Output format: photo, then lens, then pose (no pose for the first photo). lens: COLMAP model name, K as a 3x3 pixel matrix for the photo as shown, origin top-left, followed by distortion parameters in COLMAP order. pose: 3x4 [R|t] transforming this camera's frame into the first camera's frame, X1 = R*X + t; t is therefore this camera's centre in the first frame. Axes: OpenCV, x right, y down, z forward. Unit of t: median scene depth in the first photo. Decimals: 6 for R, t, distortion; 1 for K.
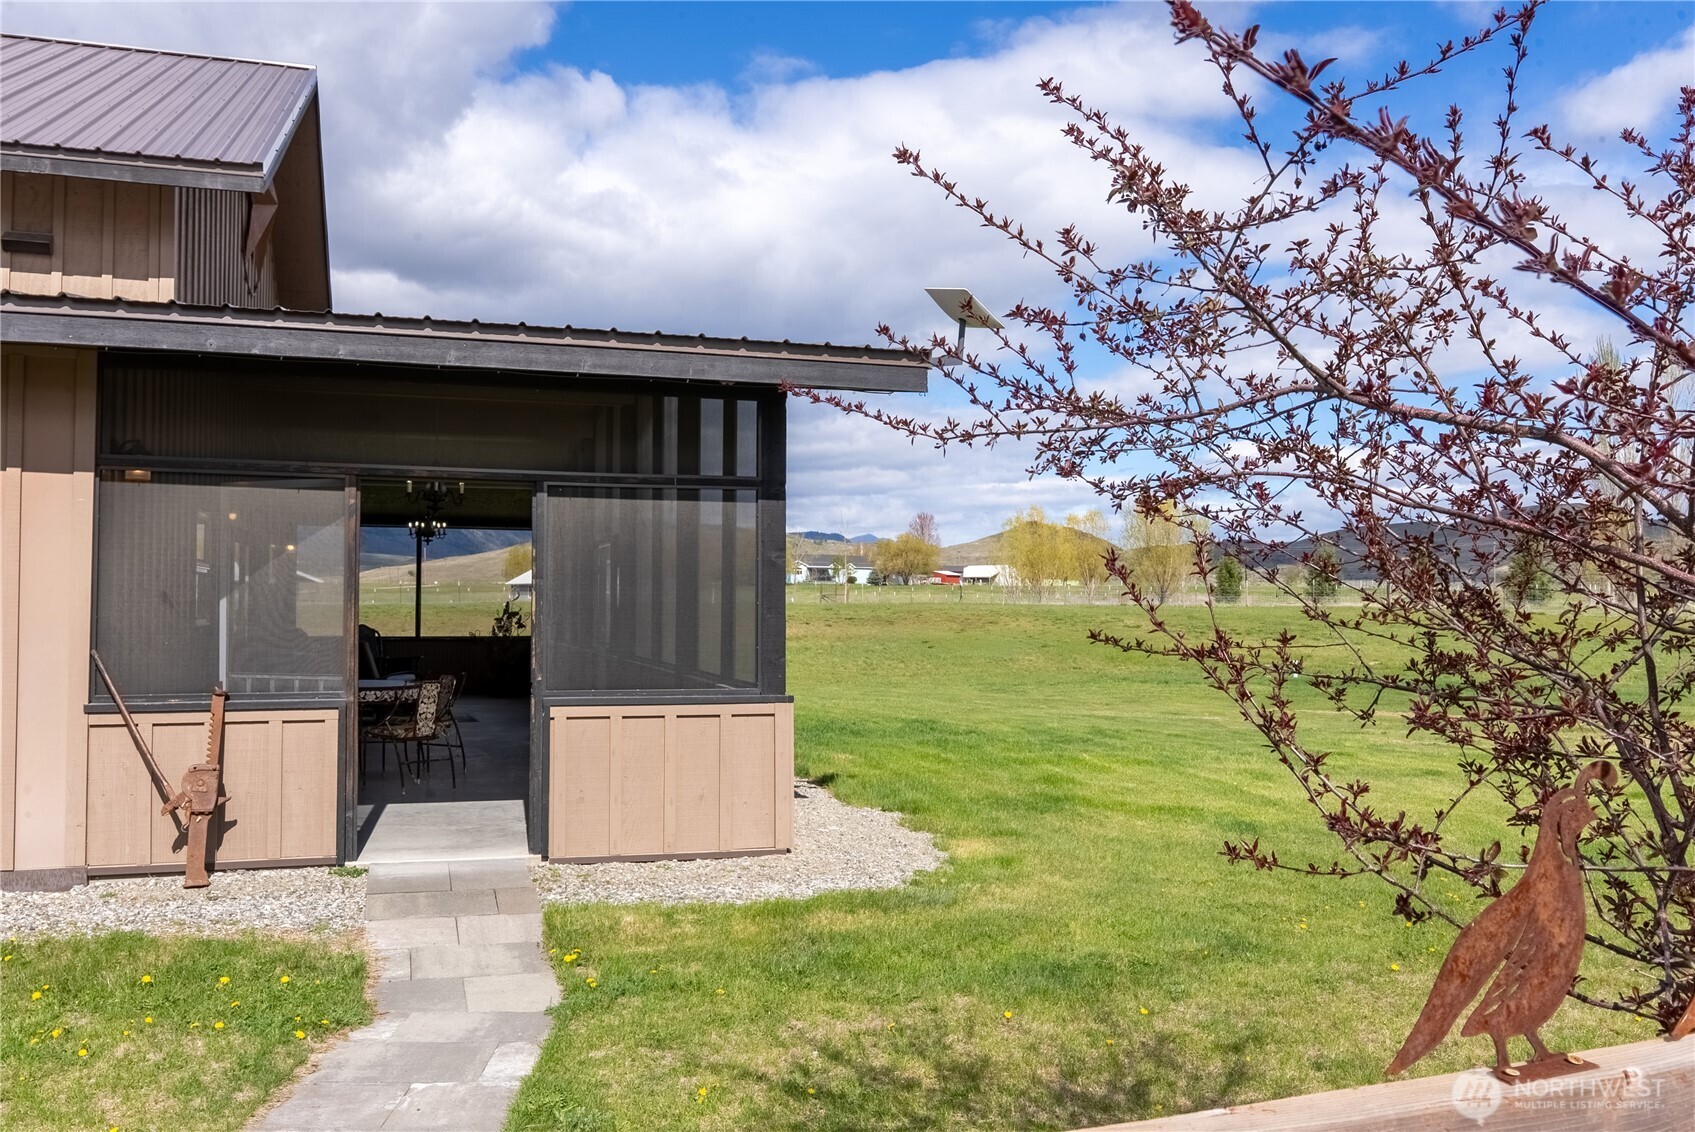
lens RADIAL K [[1396.0, 0, 846.3], [0, 1396.0, 566.4], [0, 0, 1]] dist [-0.009425, -0.003899]
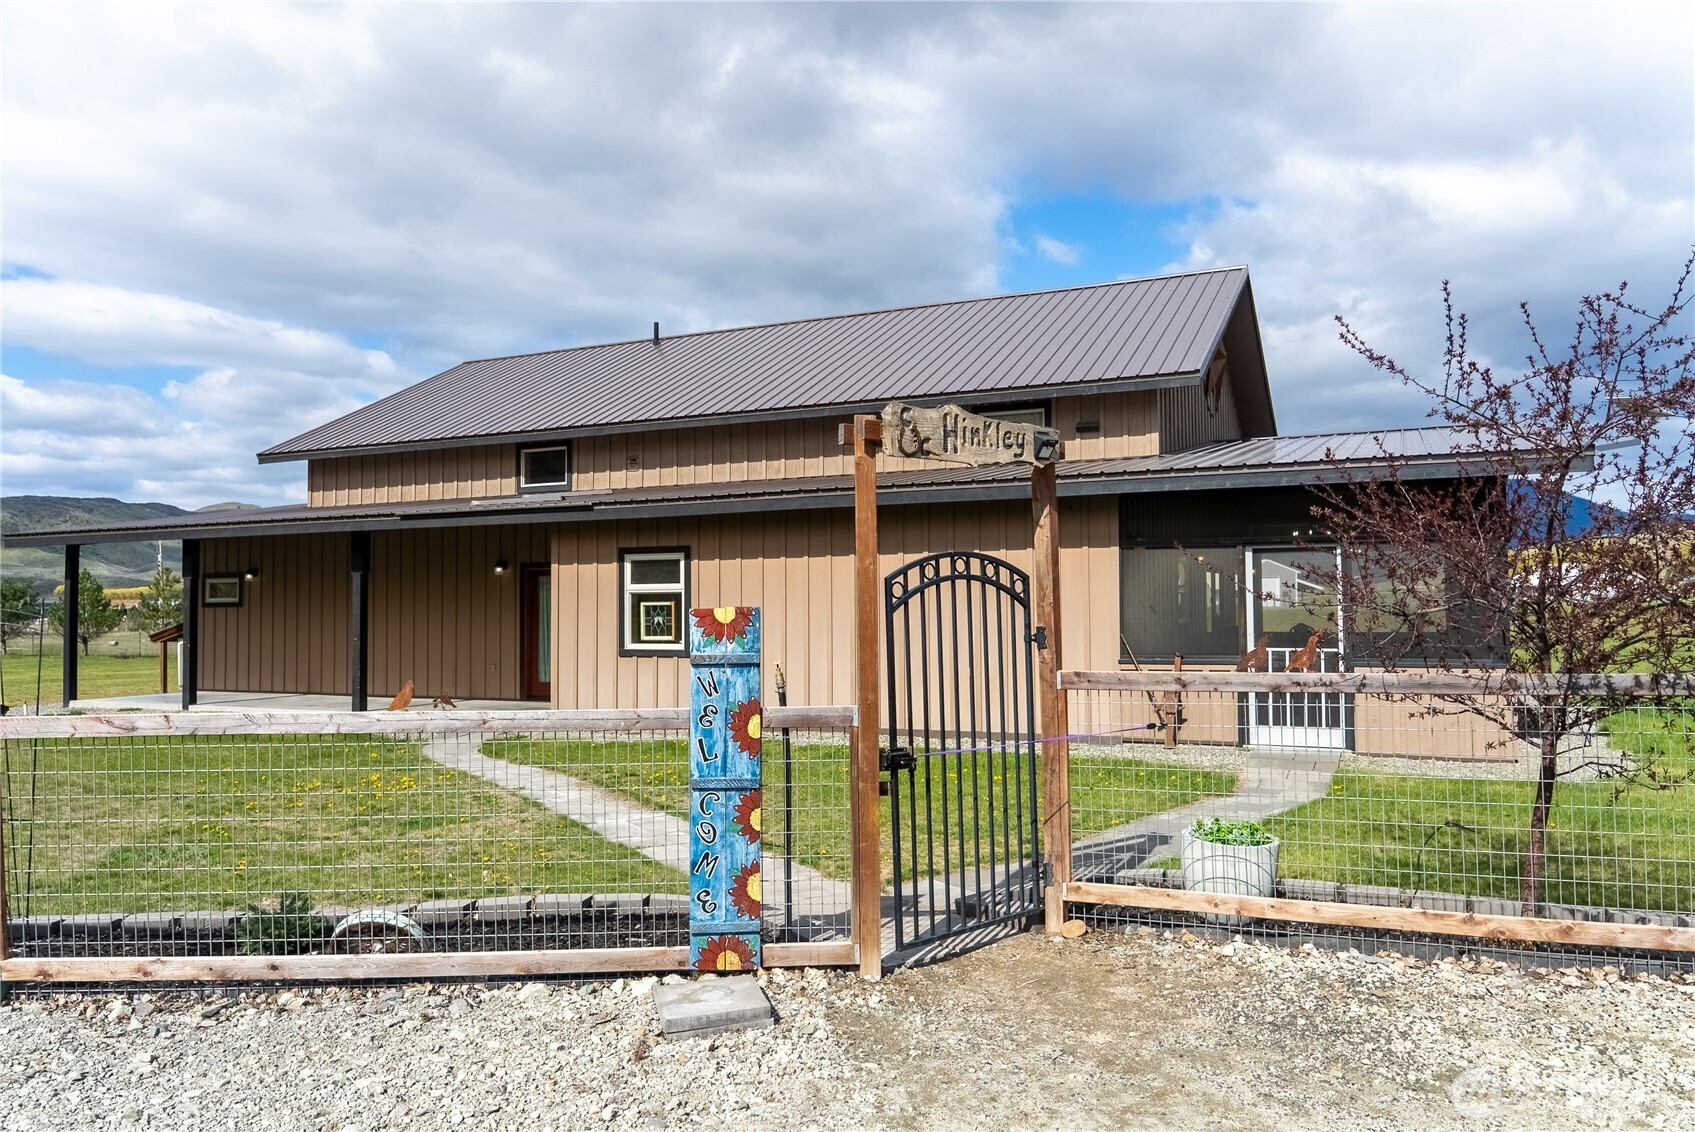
lens RADIAL K [[1179.9, 0, 847.7], [0, 1179.9, 562.3], [0, 0, 1]] dist [-0.009053, 0.001056]
pose [[0.735163, -0.034540, -0.677010, 0.362116], [0.030320, 0.999377, -0.018062, -0.027947], [0.677212, -0.007248, 0.735752, -0.586233]]
